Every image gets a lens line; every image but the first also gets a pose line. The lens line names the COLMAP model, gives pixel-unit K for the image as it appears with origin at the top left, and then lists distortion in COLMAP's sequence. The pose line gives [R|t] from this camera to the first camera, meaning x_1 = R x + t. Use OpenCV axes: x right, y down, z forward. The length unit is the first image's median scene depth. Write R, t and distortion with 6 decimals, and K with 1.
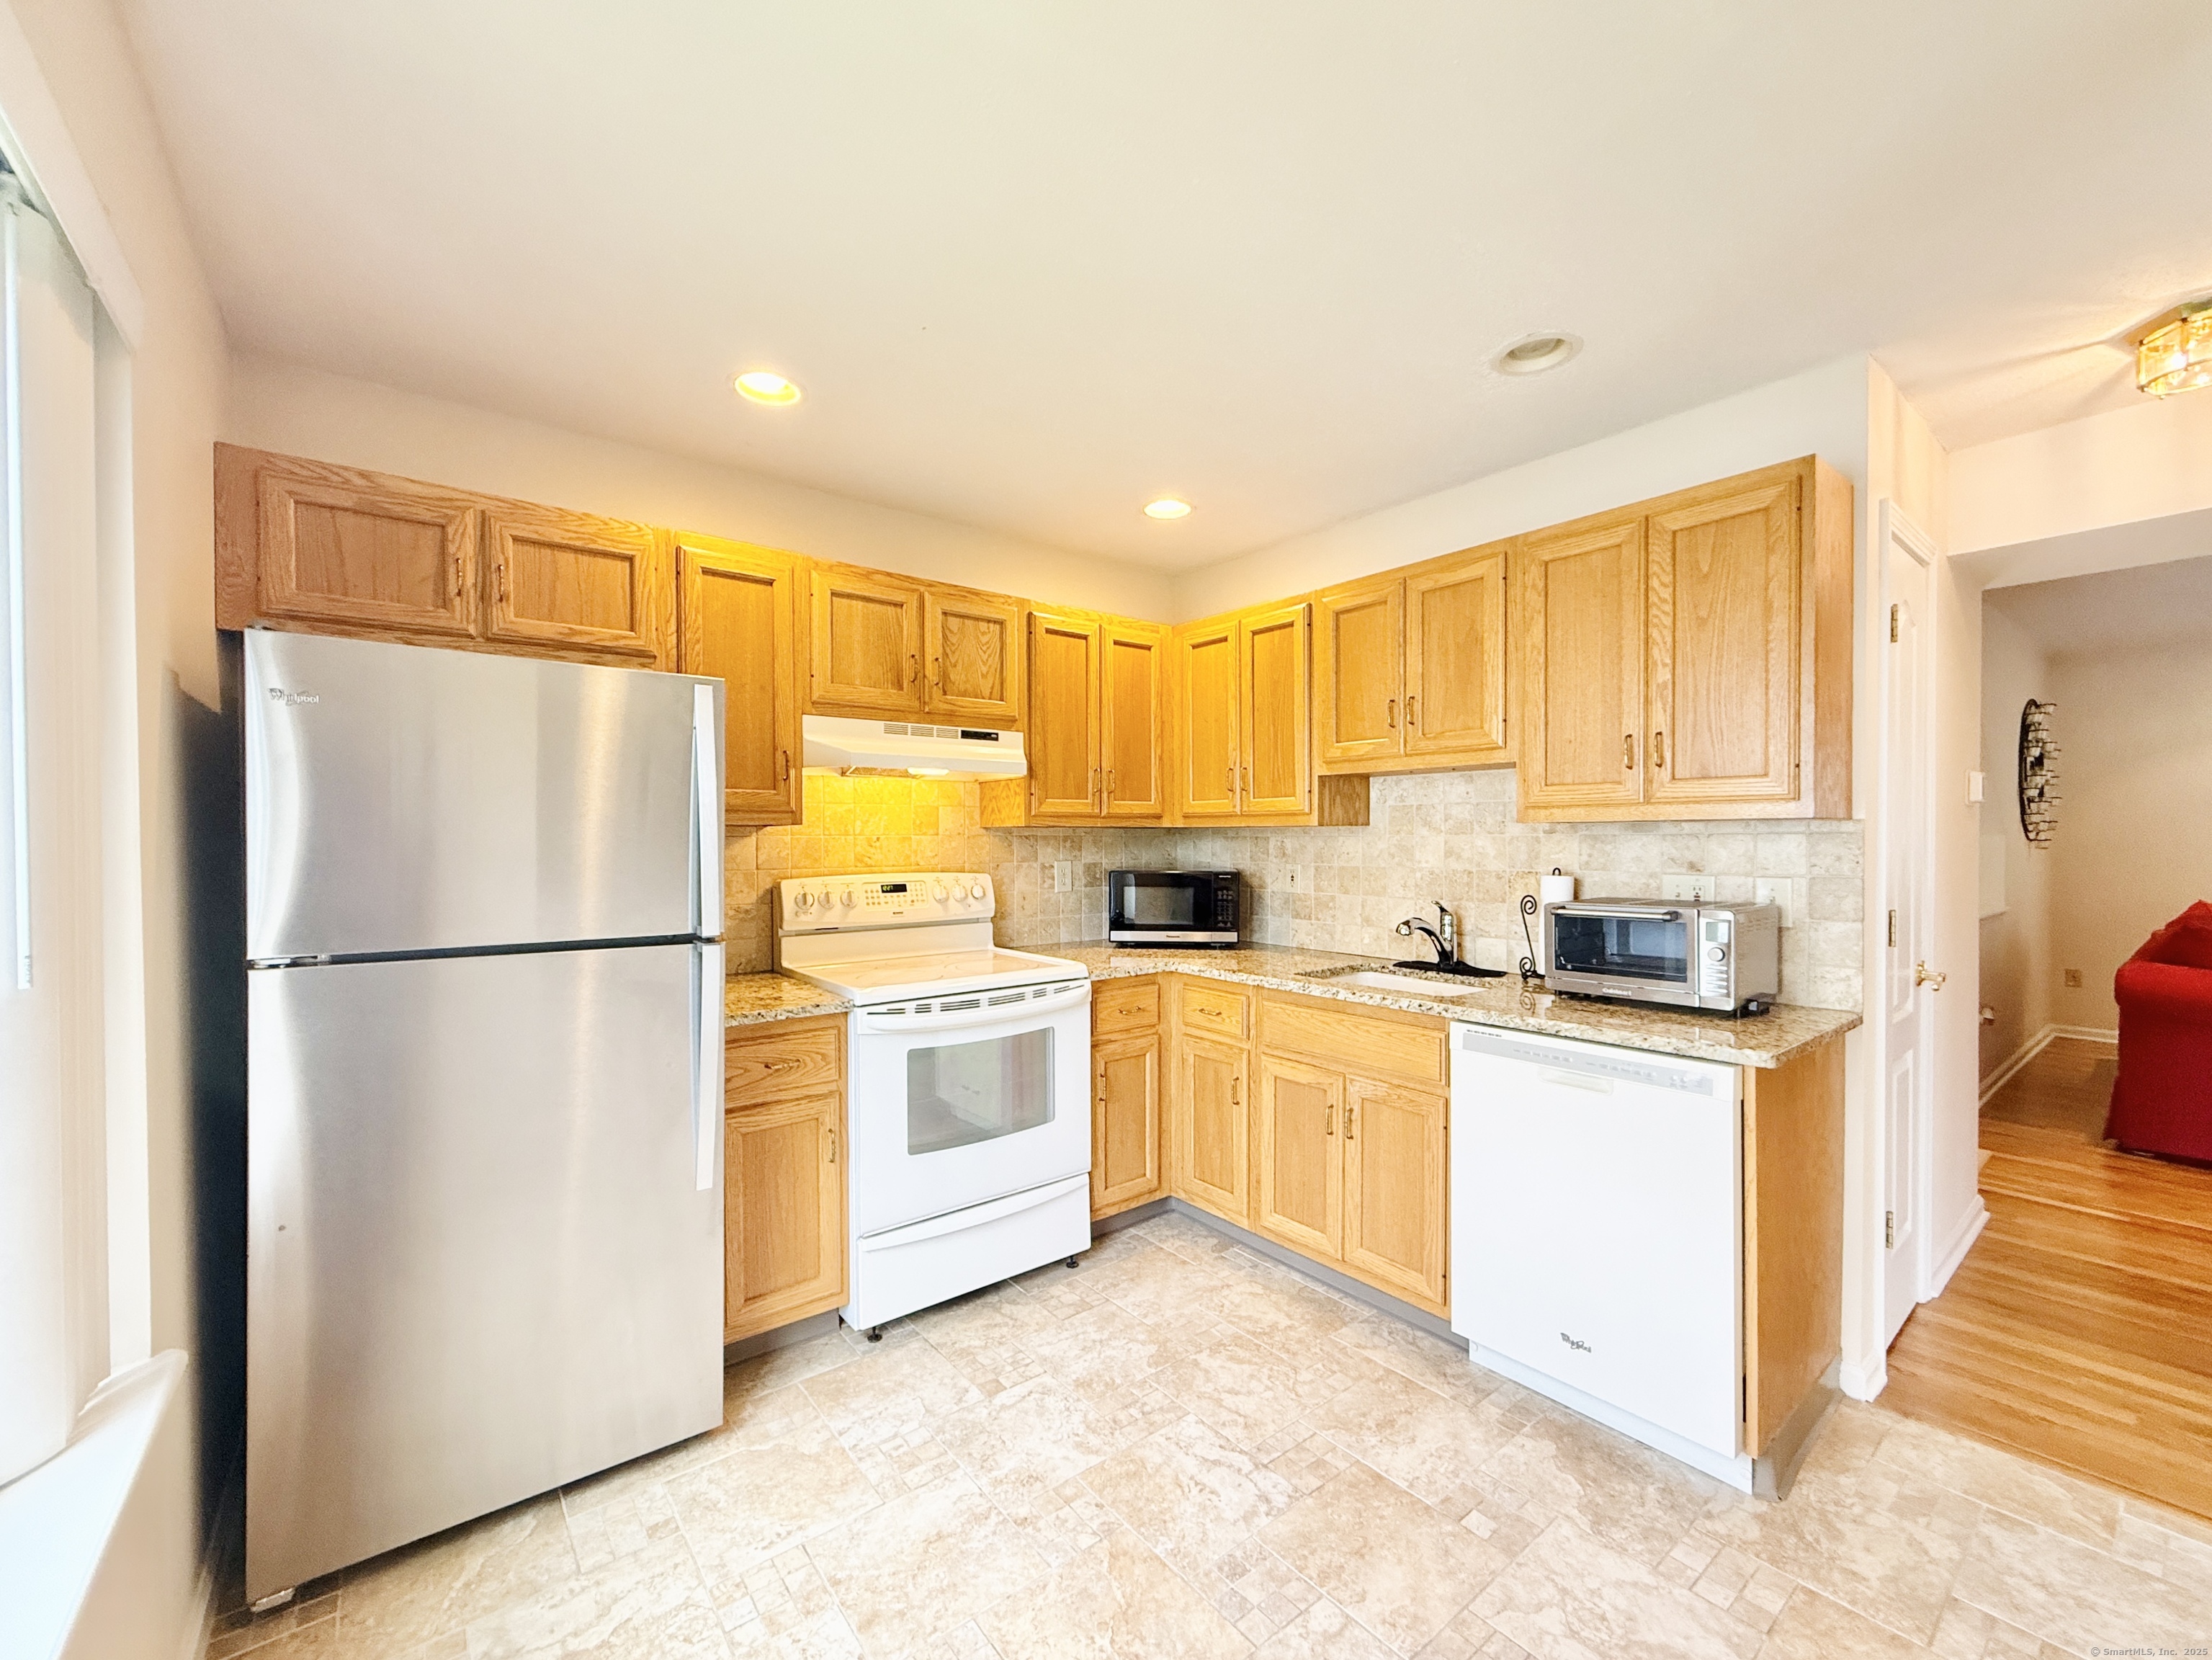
lens RADIAL K [[904.1, 0, 1099.0], [0, 904.1, 845.3], [0, 0, 1]] dist [-0.000913, 0.000087]
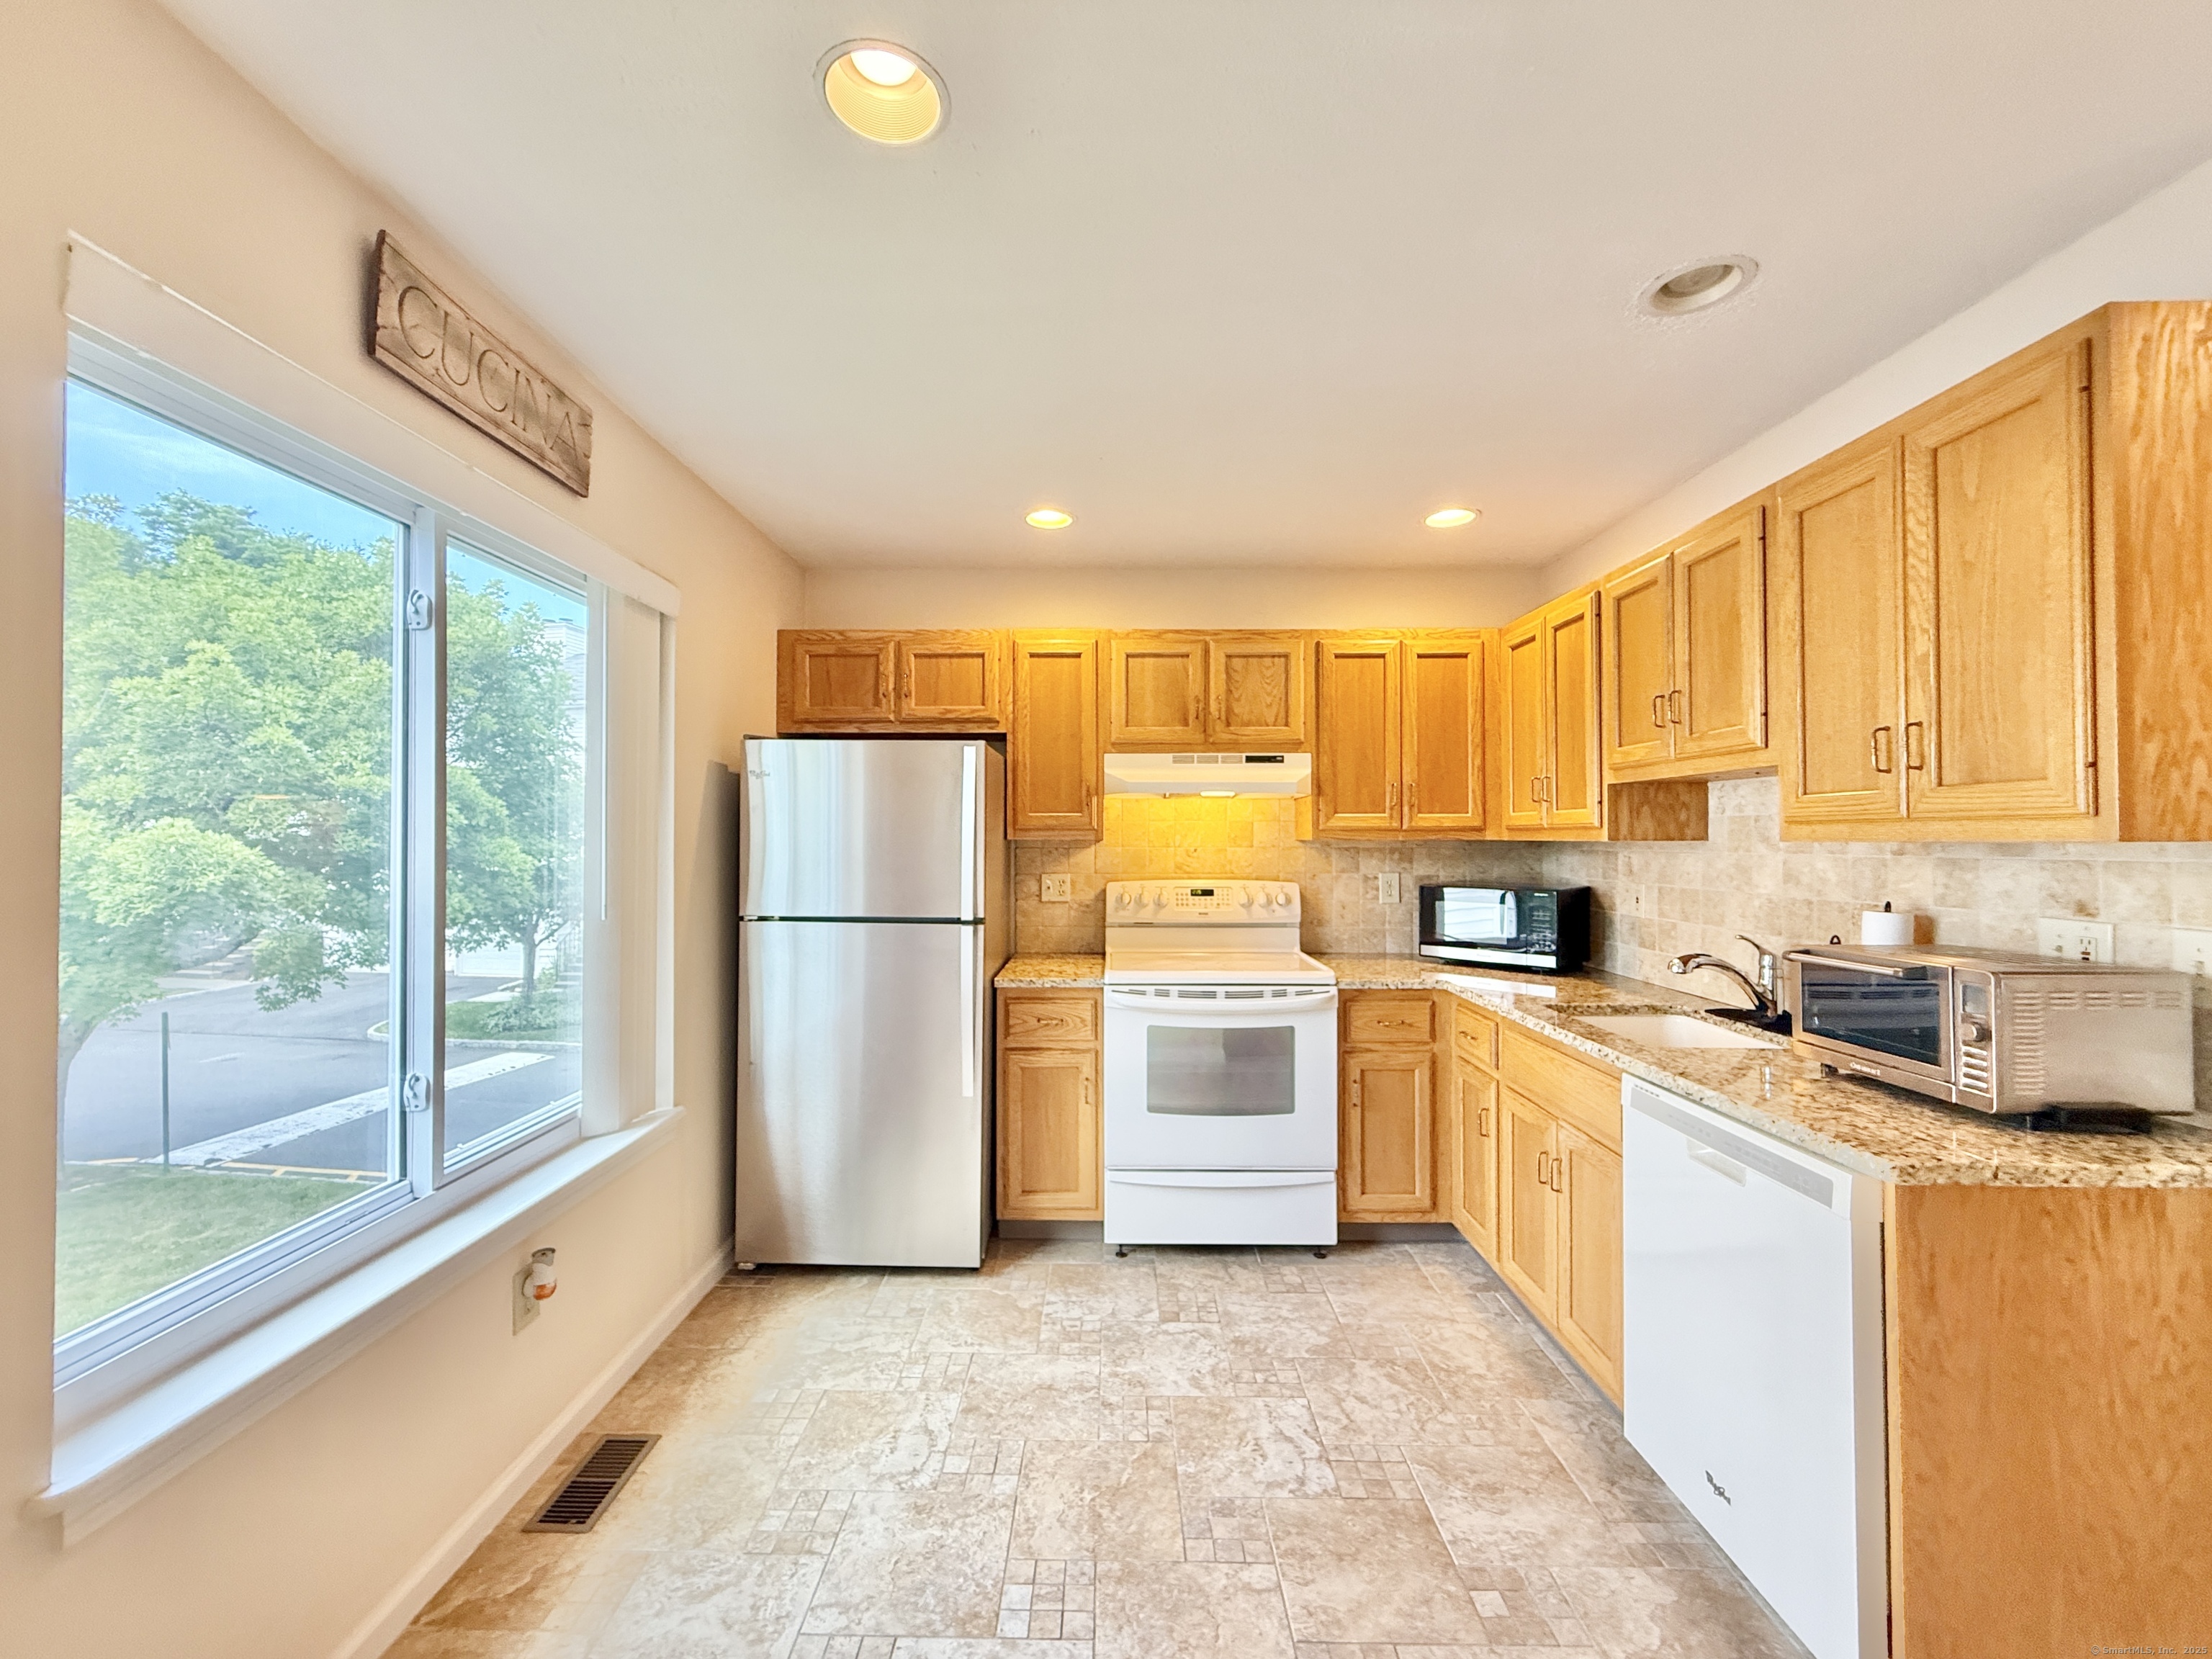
lens RADIAL K [[898.0, 0, 1095.8], [0, 898.0, 826.1], [0, 0, 1]] dist [0.000170, -0.000229]
pose [[0.775954, -0.005453, -0.630766, 0.445427], [-0.009293, 0.999755, -0.020075, -0.015653], [0.630721, 0.021438, 0.775713, 0.008158]]
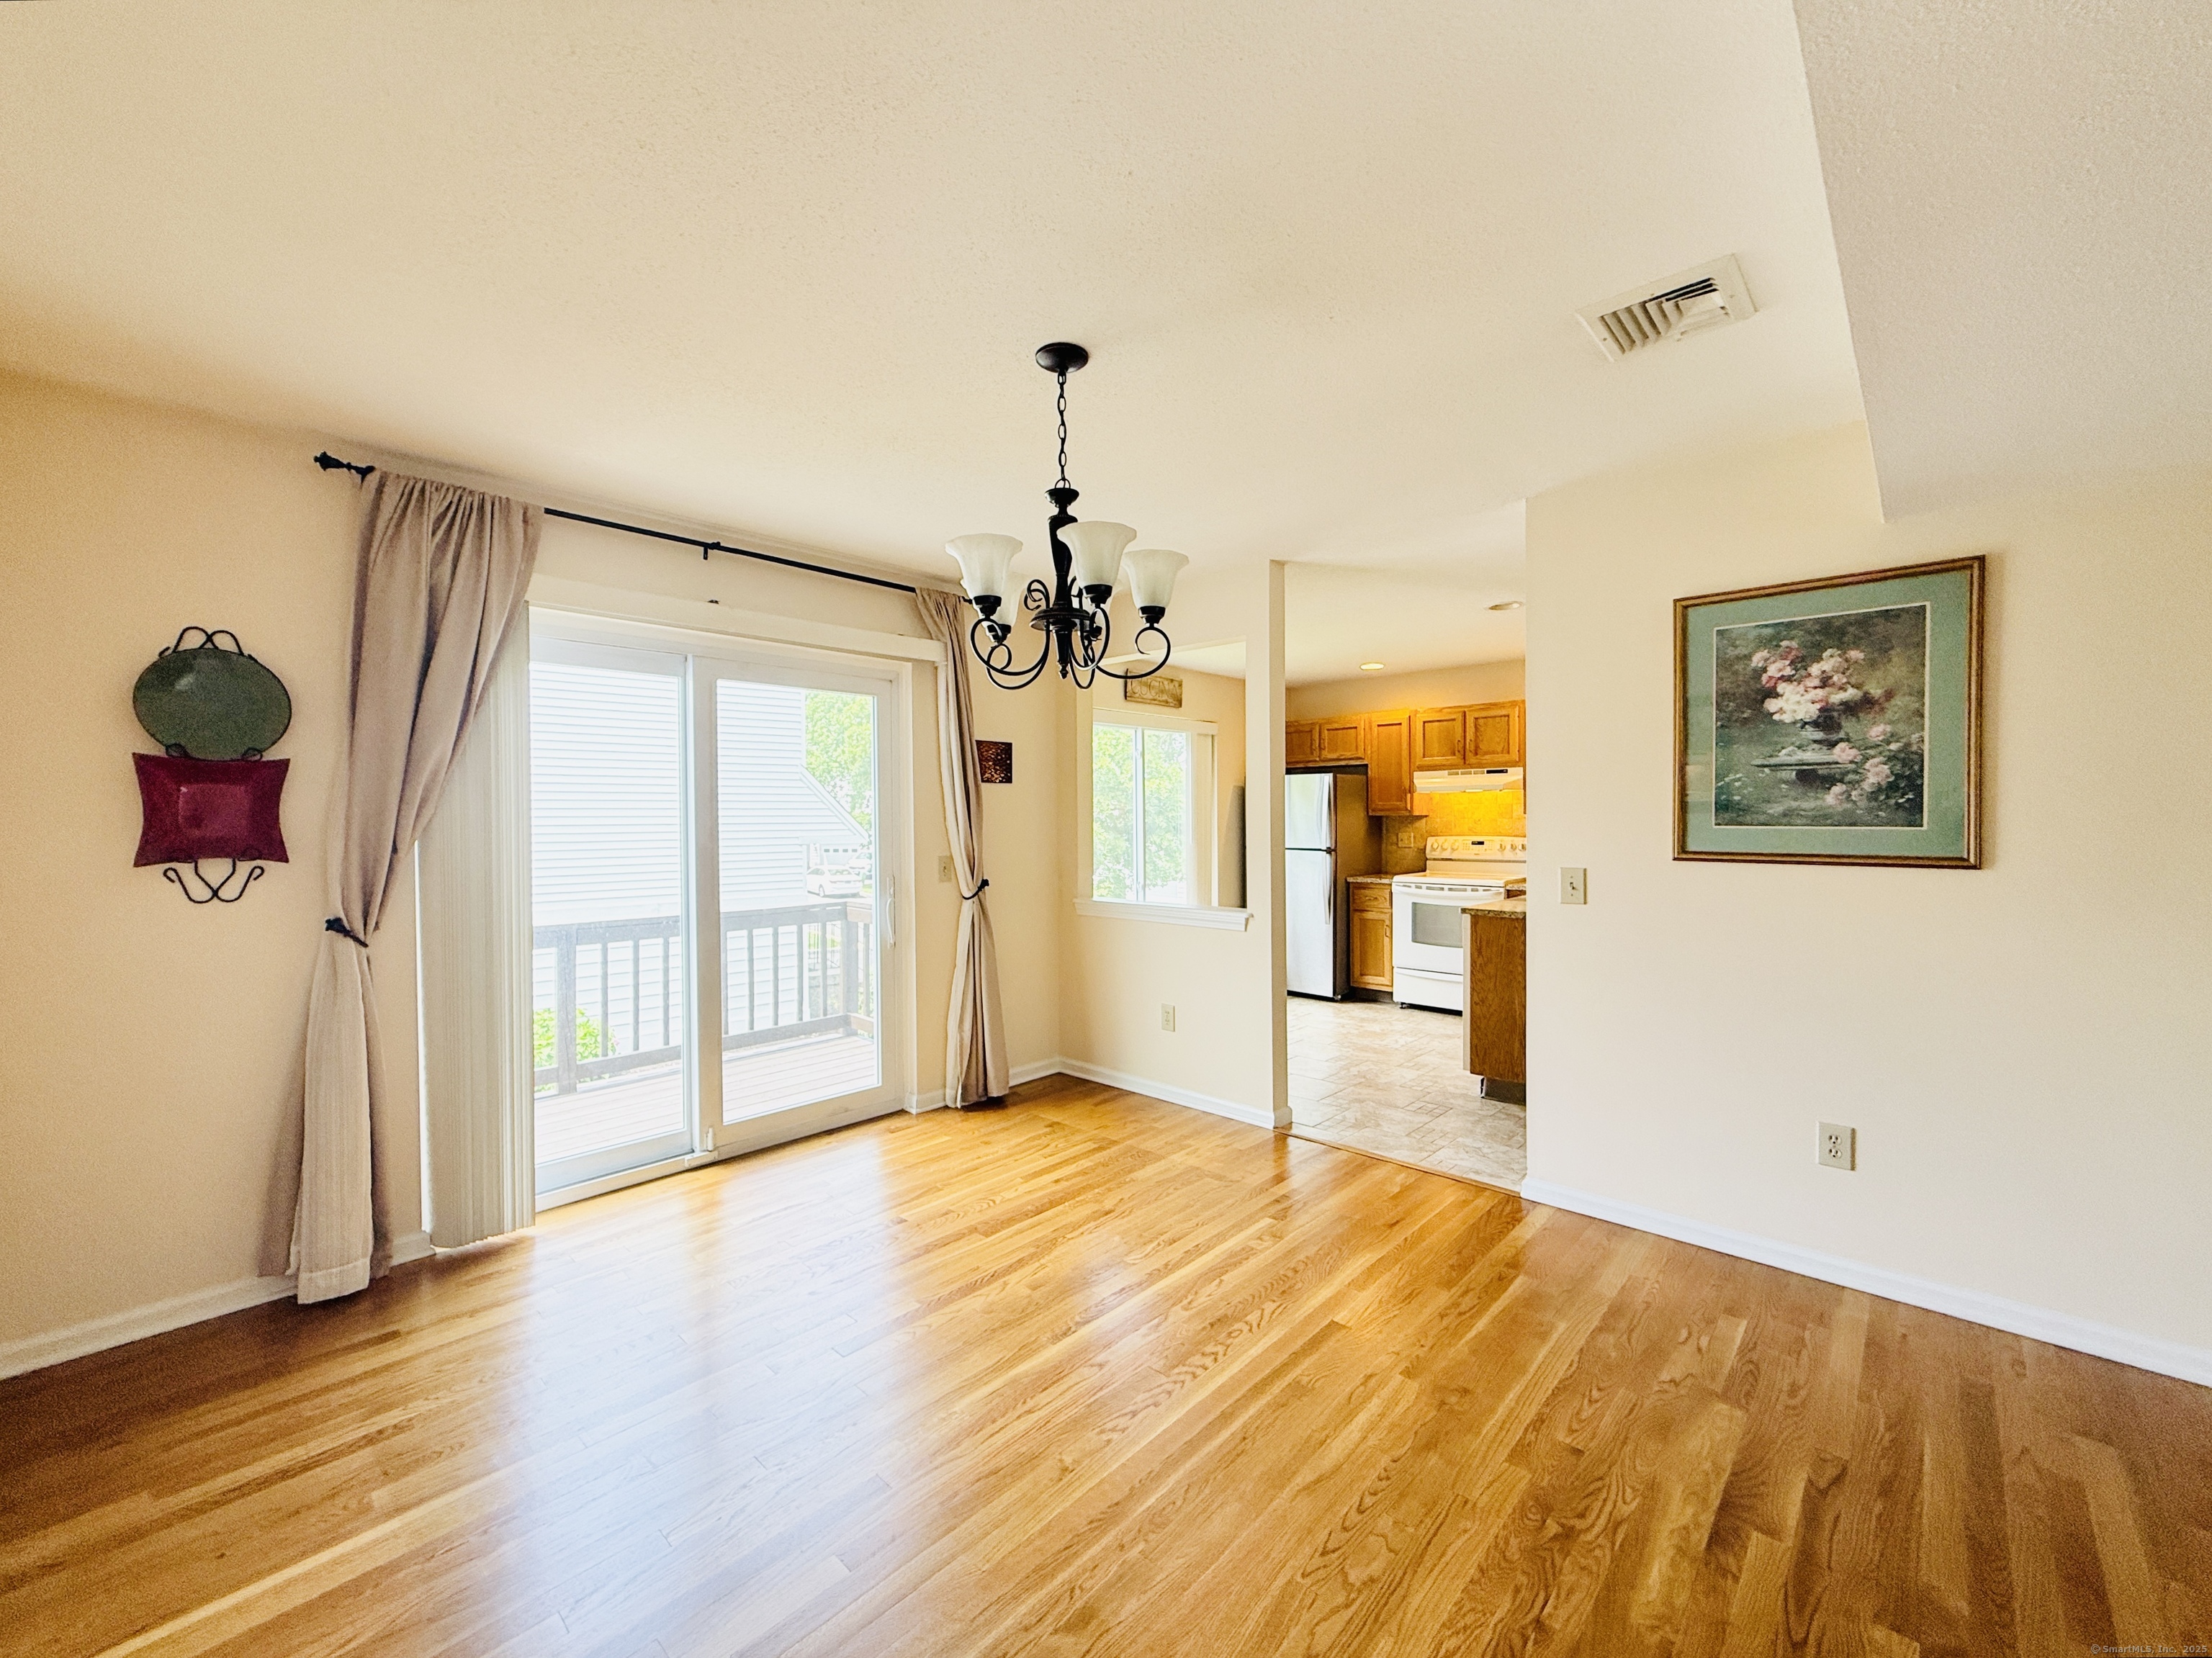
lens RADIAL K [[884.7, 0, 1098.5], [0, 884.7, 833.1], [0, 0, 1]] dist [-0.003892, -0.000203]
pose [[0.147106, 0.020292, -0.988913, 1.937081], [-0.002511, 0.999794, 0.020141, -0.018993], [0.989118, -0.000480, 0.147126, -0.241243]]
